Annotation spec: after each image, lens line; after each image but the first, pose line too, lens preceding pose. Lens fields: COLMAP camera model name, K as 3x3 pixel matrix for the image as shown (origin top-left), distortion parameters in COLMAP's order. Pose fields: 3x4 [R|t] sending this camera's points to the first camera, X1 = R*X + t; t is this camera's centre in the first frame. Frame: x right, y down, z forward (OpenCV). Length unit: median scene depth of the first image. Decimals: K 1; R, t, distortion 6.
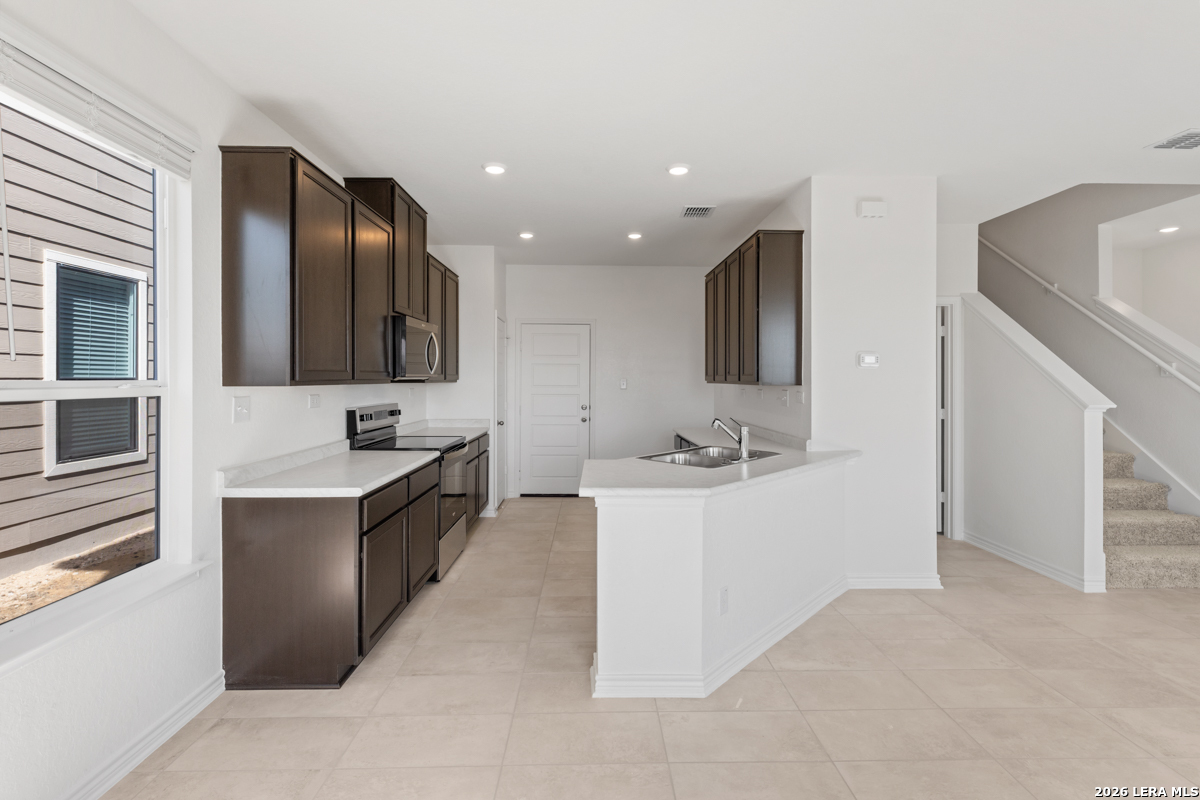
lens RADIAL K [[547.9, 0, 618.2], [0, 547.9, 374.8], [0, 0, 1]] dist [0.001068, 0.000272]
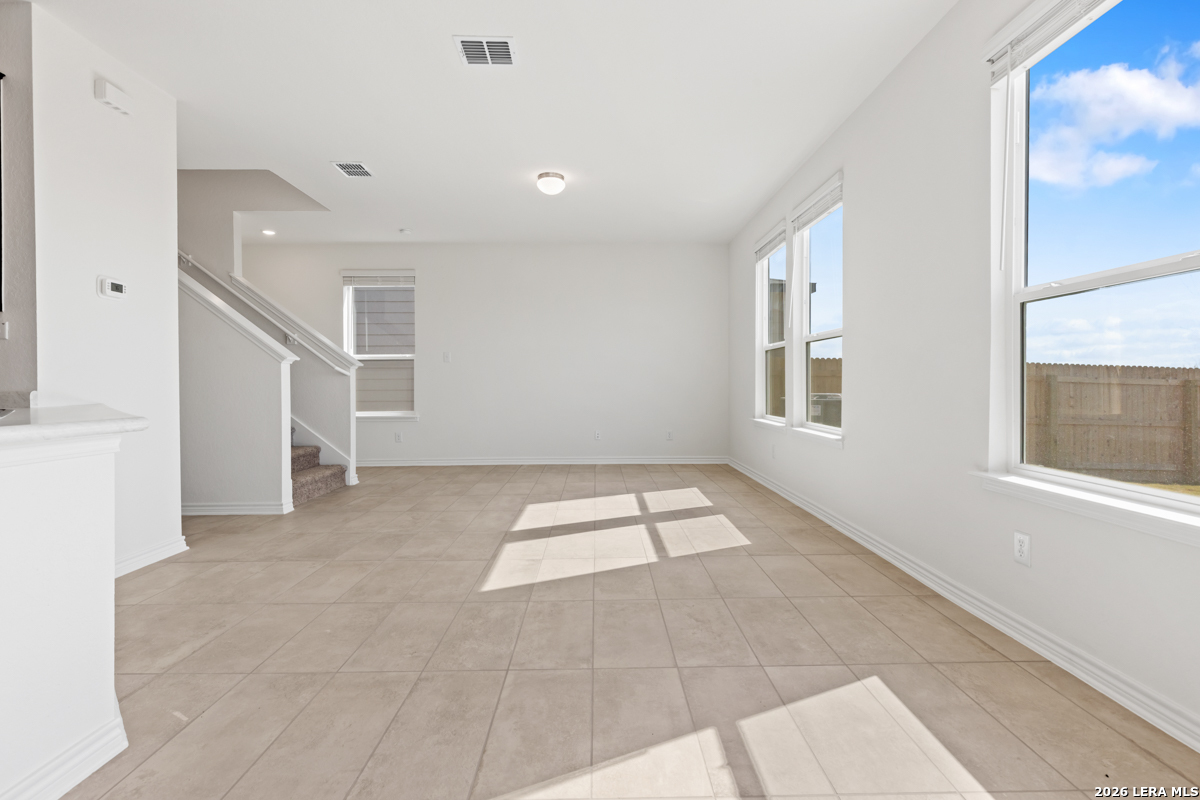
lens RADIAL K [[536.1, 0, 600.9], [0, 536.1, 384.0], [0, 0, 1]] dist [0.000420, -0.000204]
pose [[0.024168, -0.008224, 0.999674, -0.334223], [0.001612, 0.999965, 0.008188, 0.118214], [-0.999707, 0.001414, 0.024180, 0.317321]]
